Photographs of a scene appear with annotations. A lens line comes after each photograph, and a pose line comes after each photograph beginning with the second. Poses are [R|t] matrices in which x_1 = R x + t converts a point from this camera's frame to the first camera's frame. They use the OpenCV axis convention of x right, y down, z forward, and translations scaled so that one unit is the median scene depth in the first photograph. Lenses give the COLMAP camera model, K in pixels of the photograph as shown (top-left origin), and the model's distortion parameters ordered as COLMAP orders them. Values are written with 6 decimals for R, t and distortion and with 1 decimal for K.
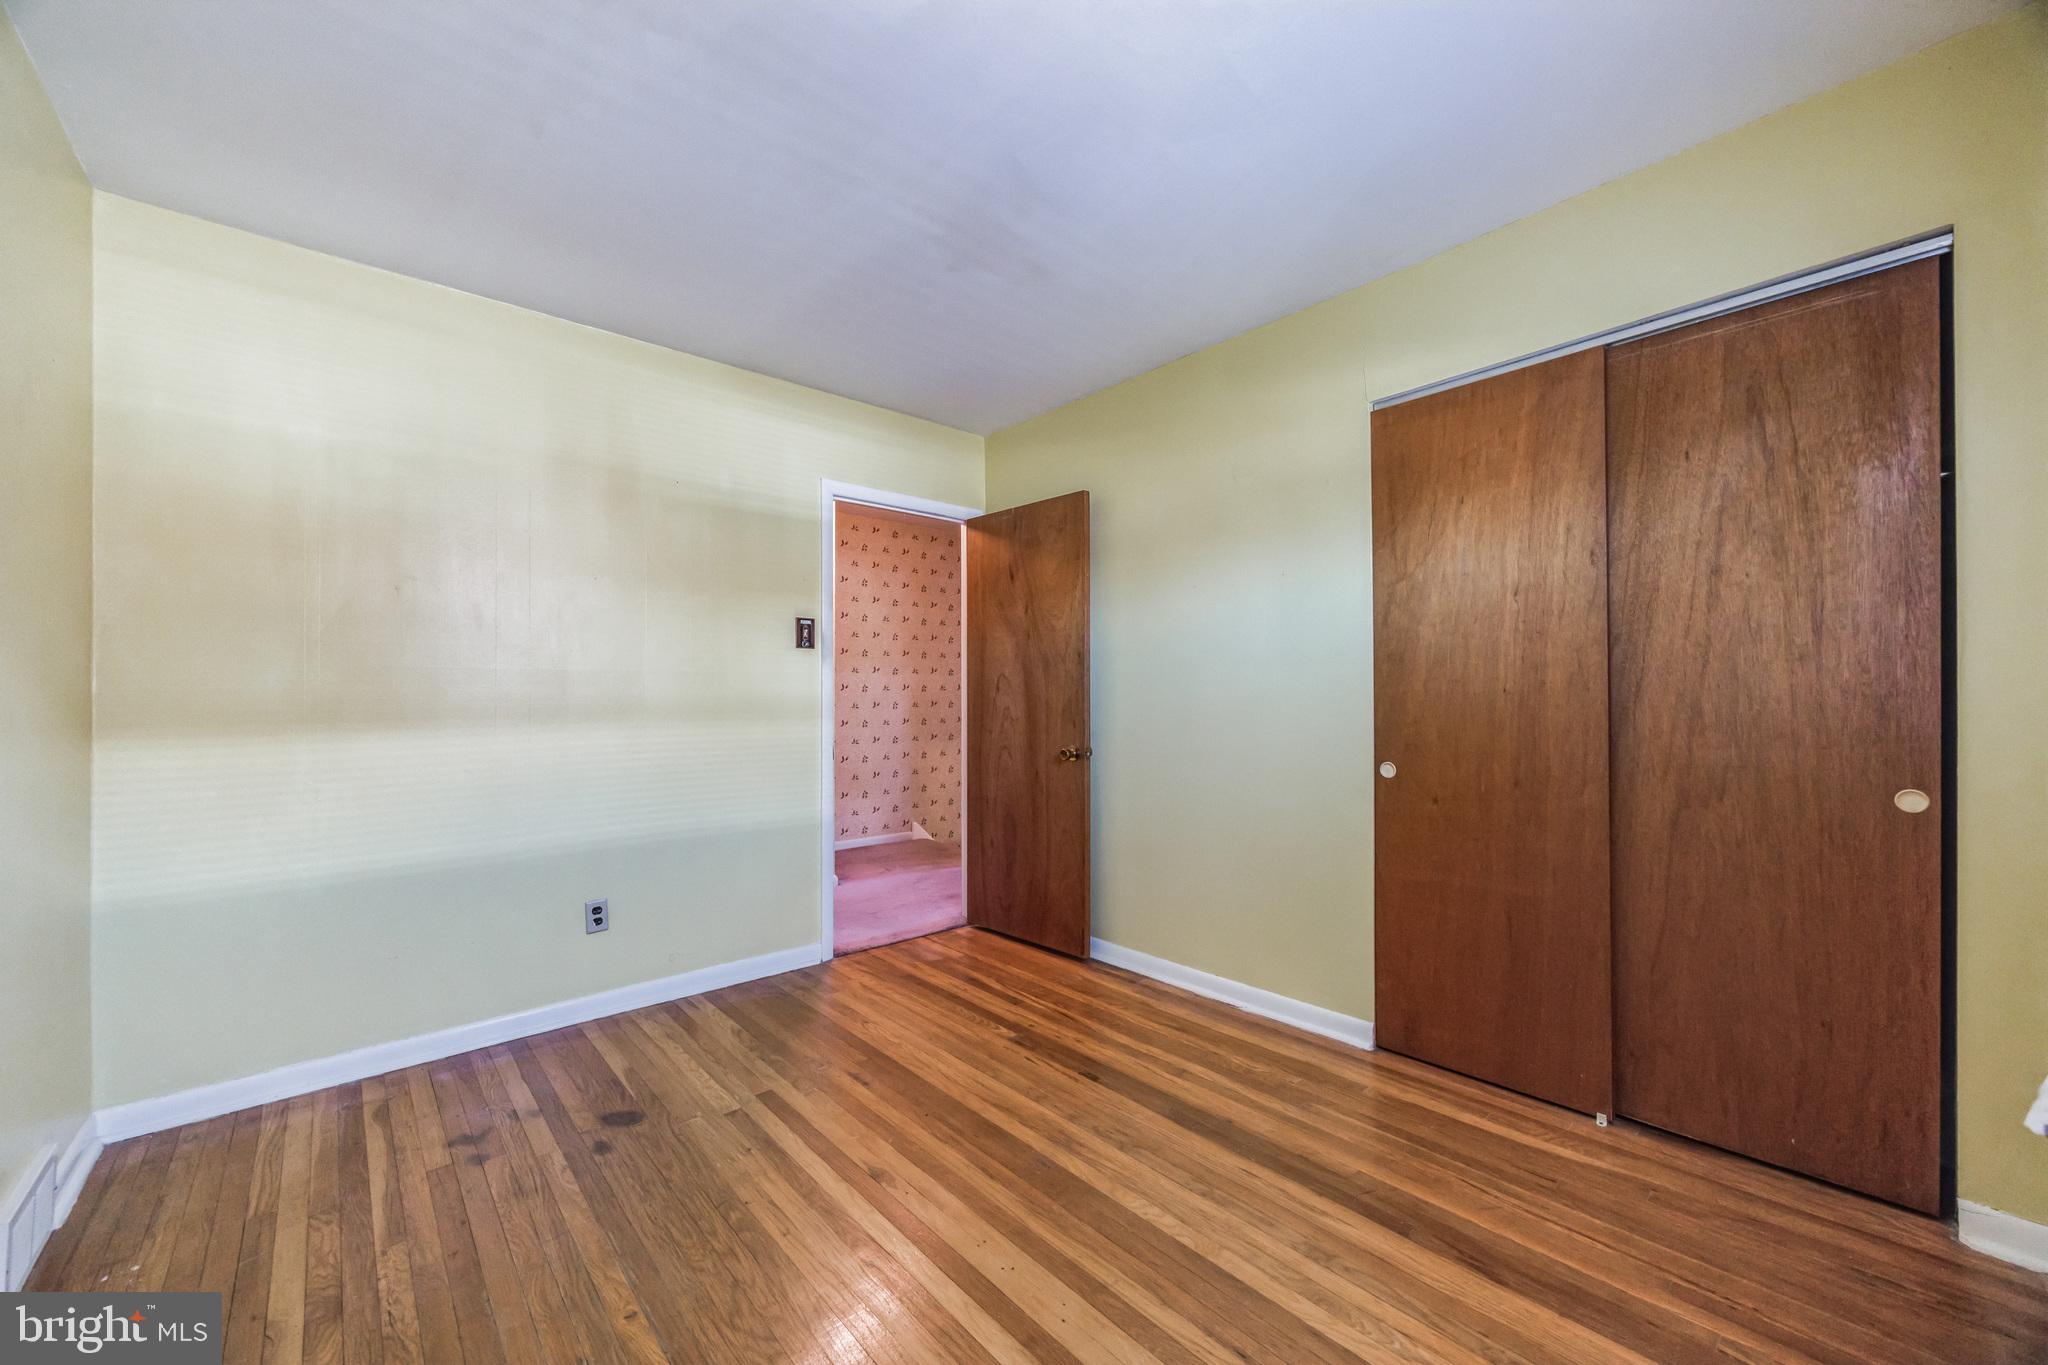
lens RADIAL K [[782.8, 0, 1024.9], [0, 782.8, 692.0], [0, 0, 1]] dist [-0.000815, -0.000911]
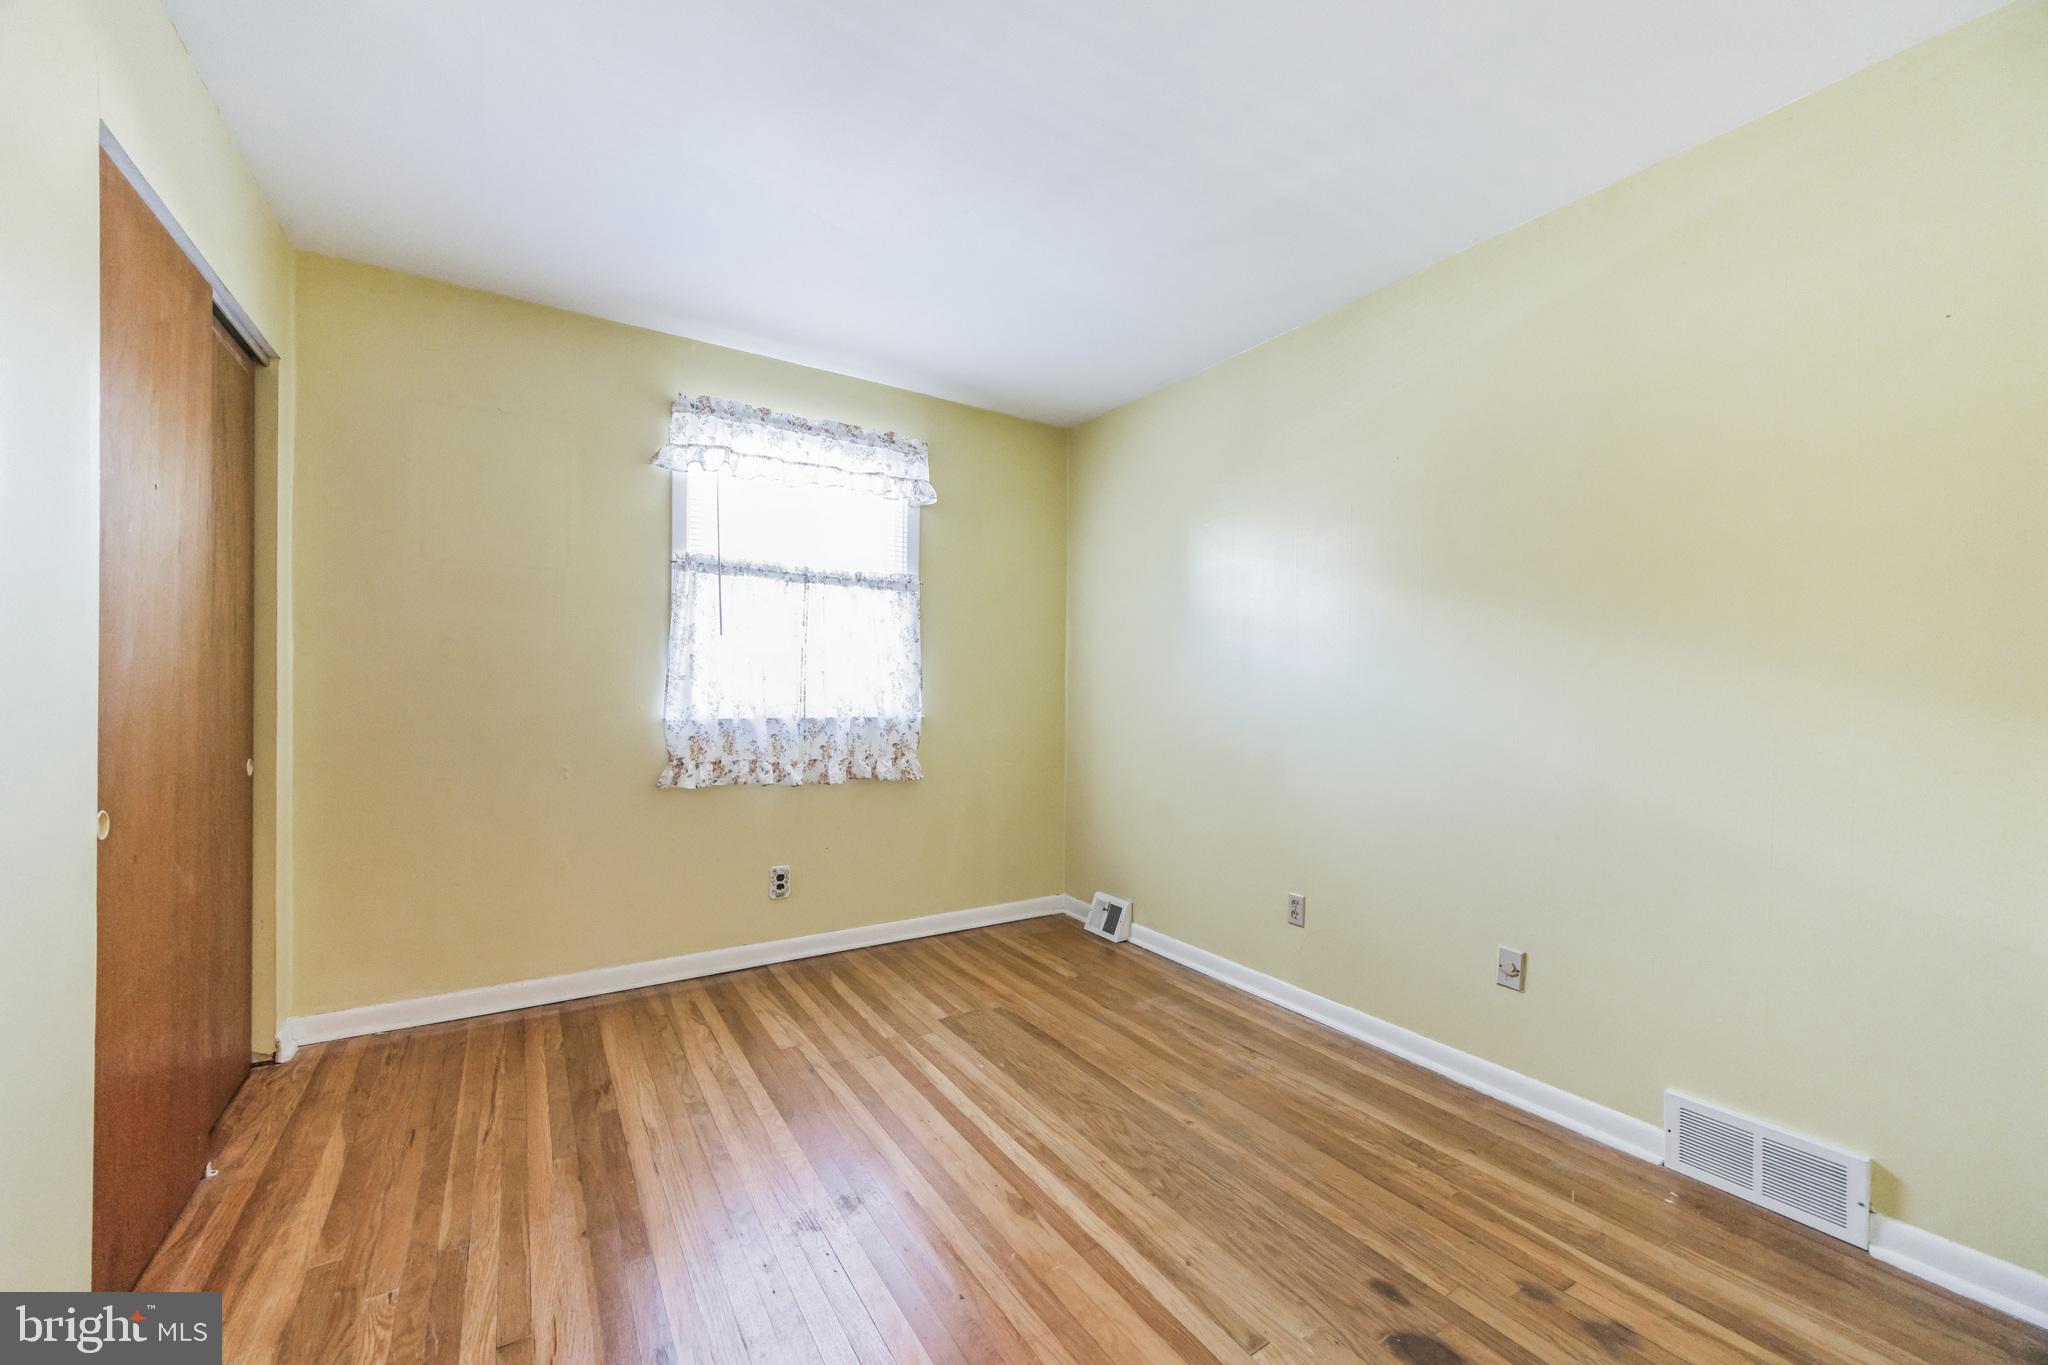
lens RADIAL K [[782.8, 0, 1023.4], [0, 782.8, 687.3], [0, 0, 1]] dist [-0.000815, -0.000911]
pose [[-0.988673, -0.008588, 0.149838, -0.311332], [-0.010073, 0.999907, -0.009155, 0.007962], [-0.149746, -0.010560, -0.988668, 1.879861]]
